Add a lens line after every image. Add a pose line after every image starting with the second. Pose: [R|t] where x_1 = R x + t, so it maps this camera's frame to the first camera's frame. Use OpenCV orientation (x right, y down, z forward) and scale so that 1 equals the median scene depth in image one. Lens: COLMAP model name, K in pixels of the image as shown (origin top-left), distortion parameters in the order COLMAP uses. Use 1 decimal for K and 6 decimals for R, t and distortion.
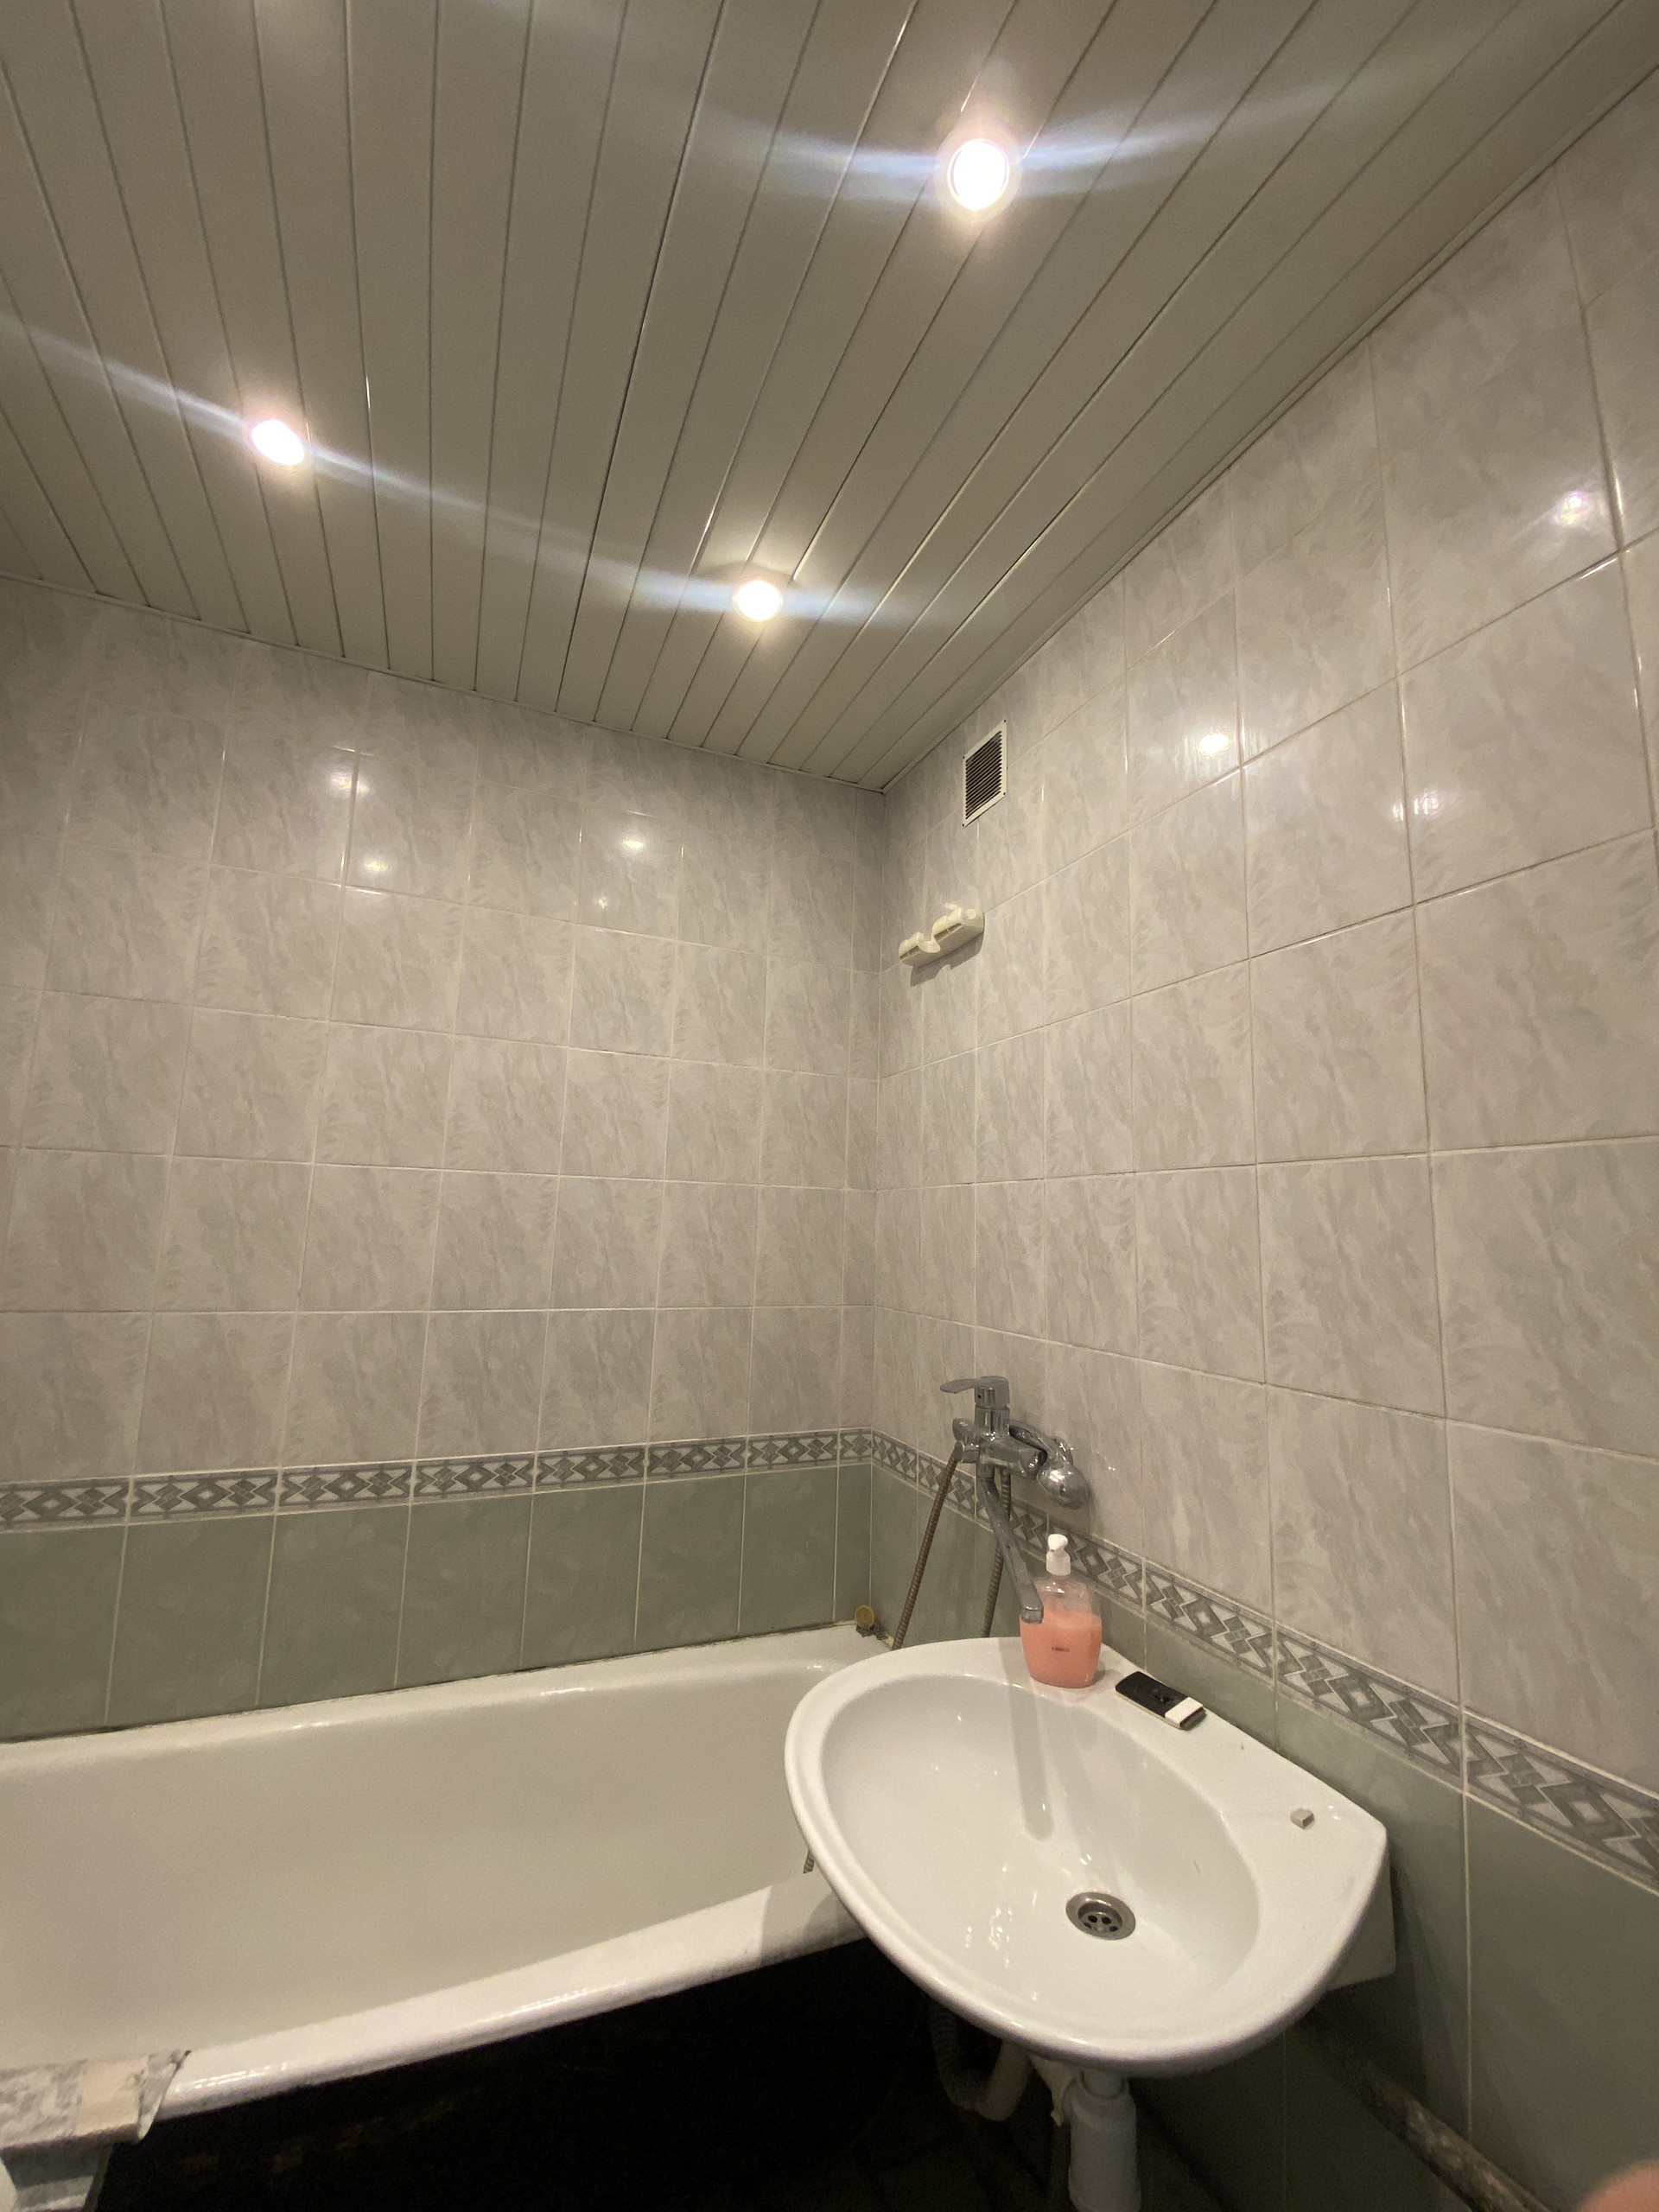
lens RADIAL K [[884.5, 0, 829.0], [0, 884.5, 1098.9], [0, 0, 1]] dist [-0.002265, -0.009887]
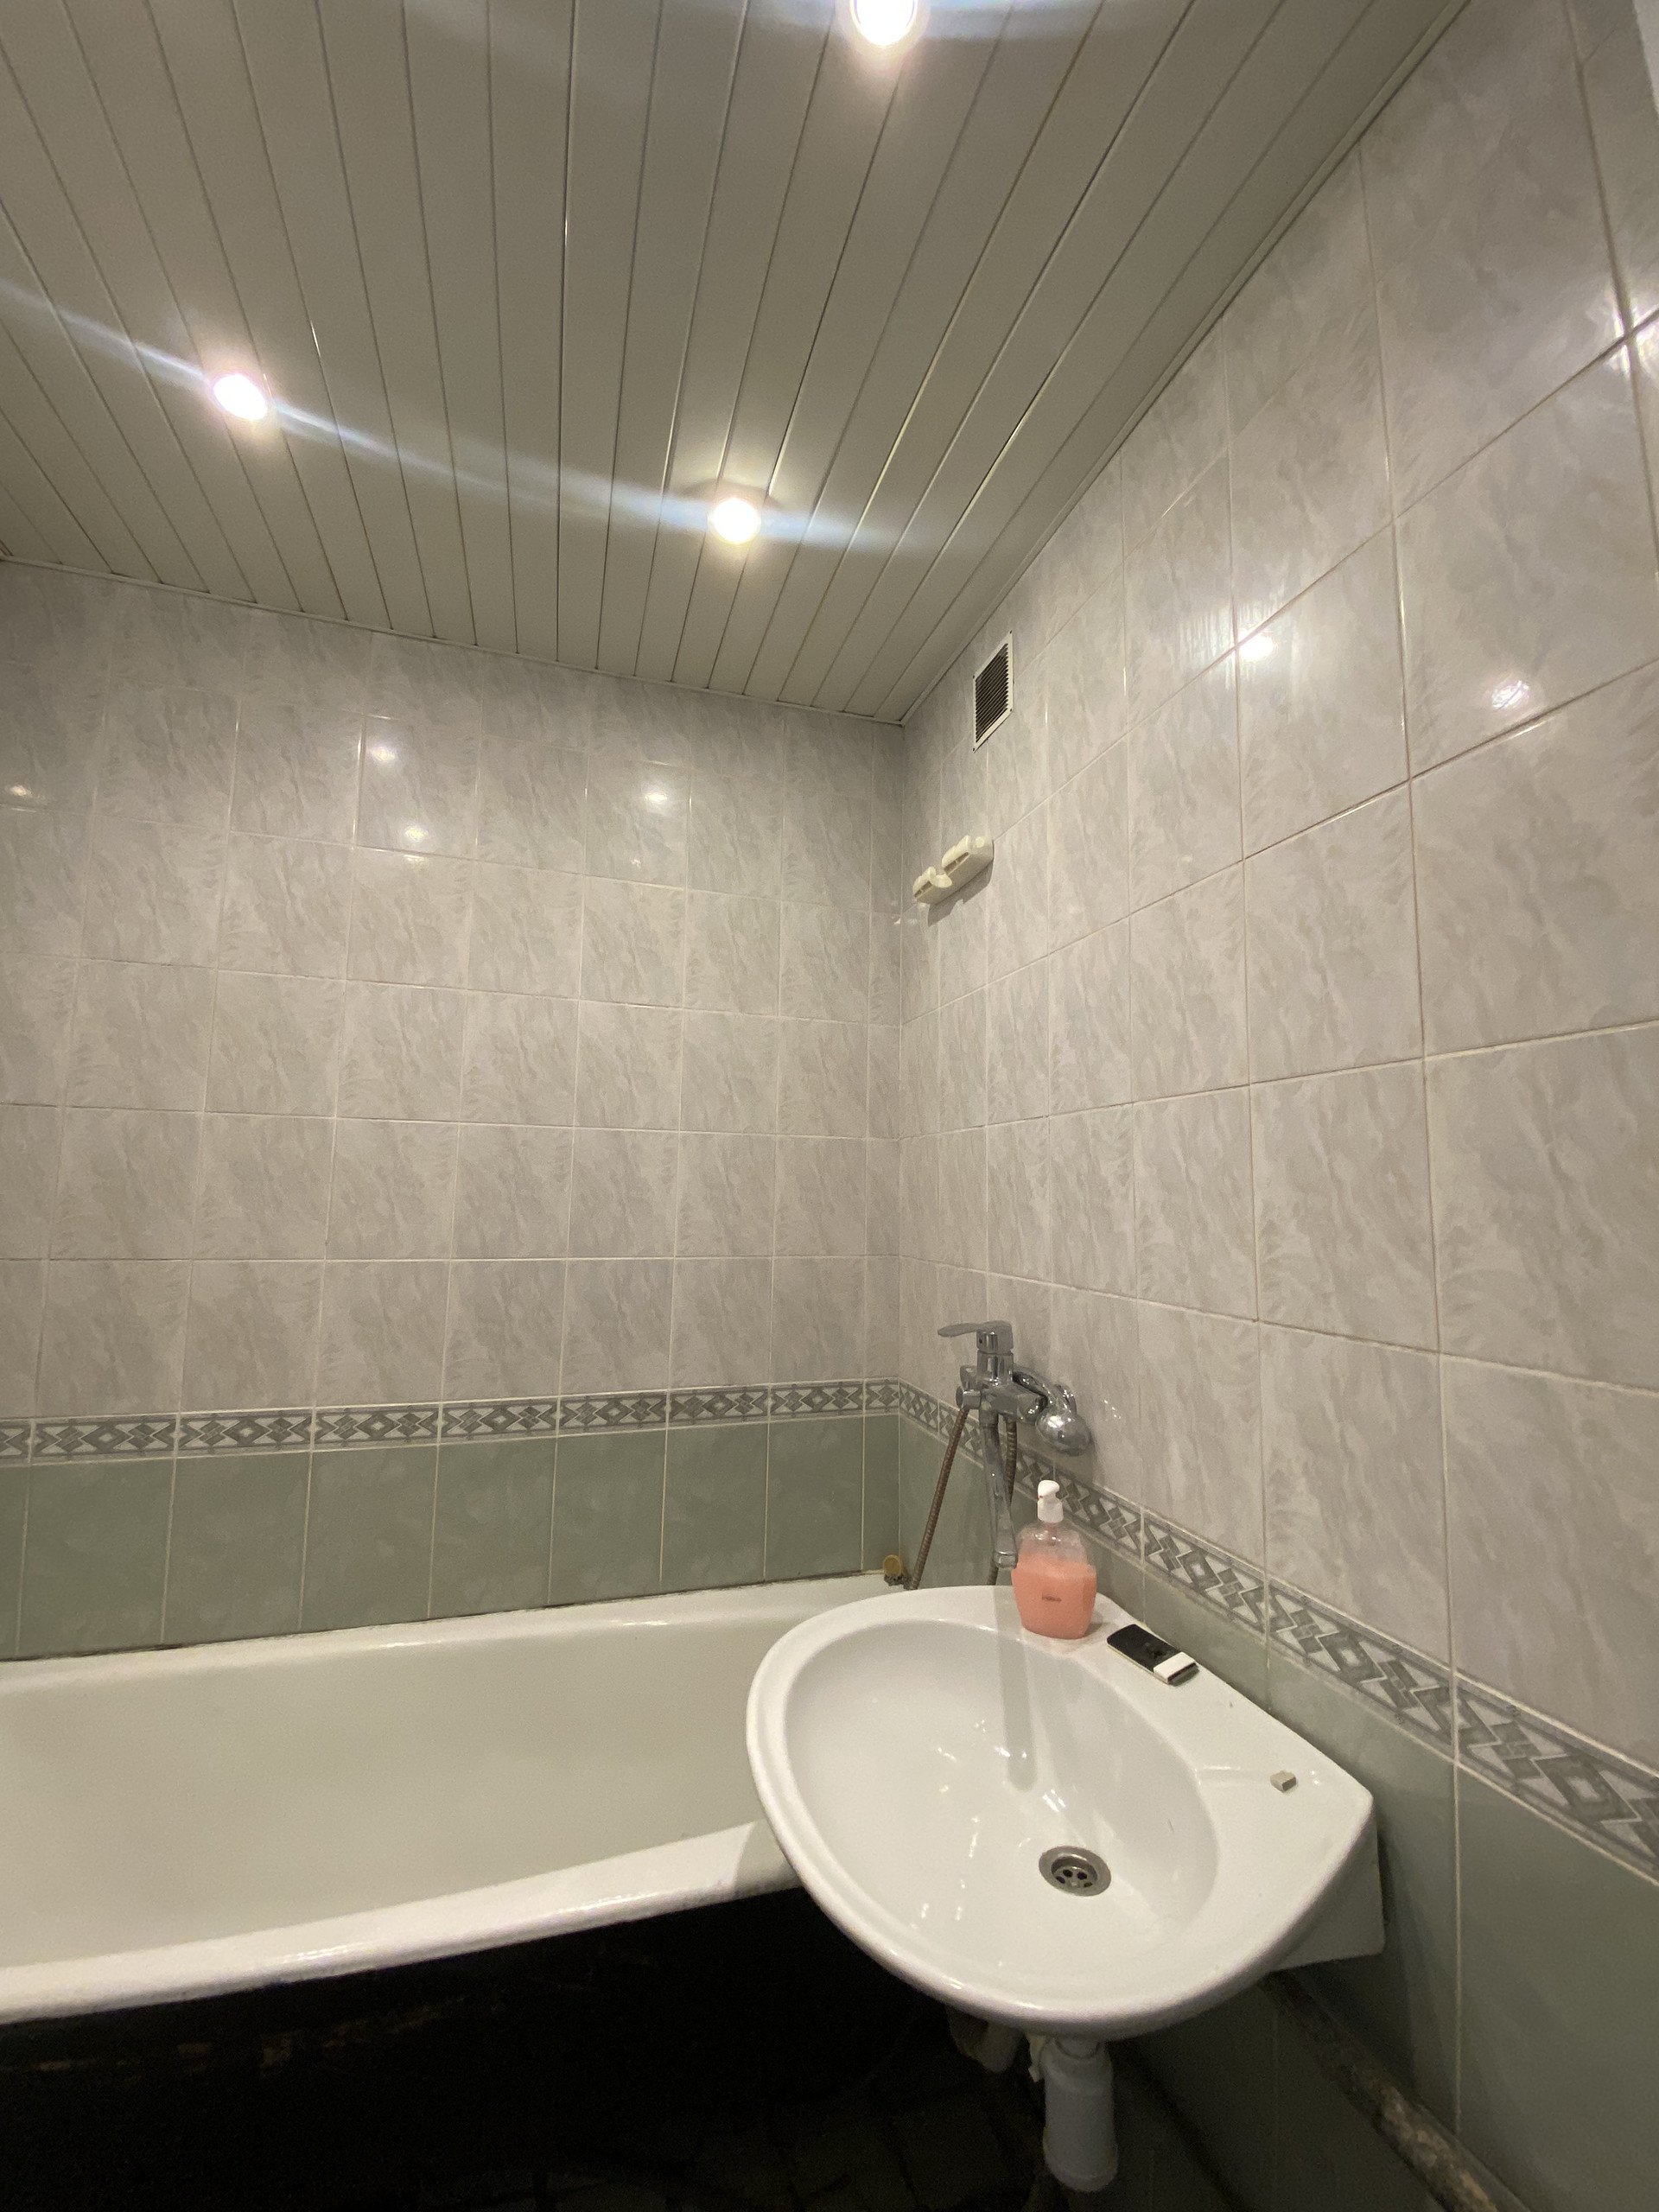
lens RADIAL K [[884.5, 0, 828.7], [0, 884.5, 1099.1], [0, 0, 1]] dist [-0.002265, -0.009887]
pose [[0.994579, -0.023331, -0.101337, 0.114907], [0.026973, 0.999033, 0.034718, 0.036574], [0.100429, -0.037263, 0.994246, 0.036978]]
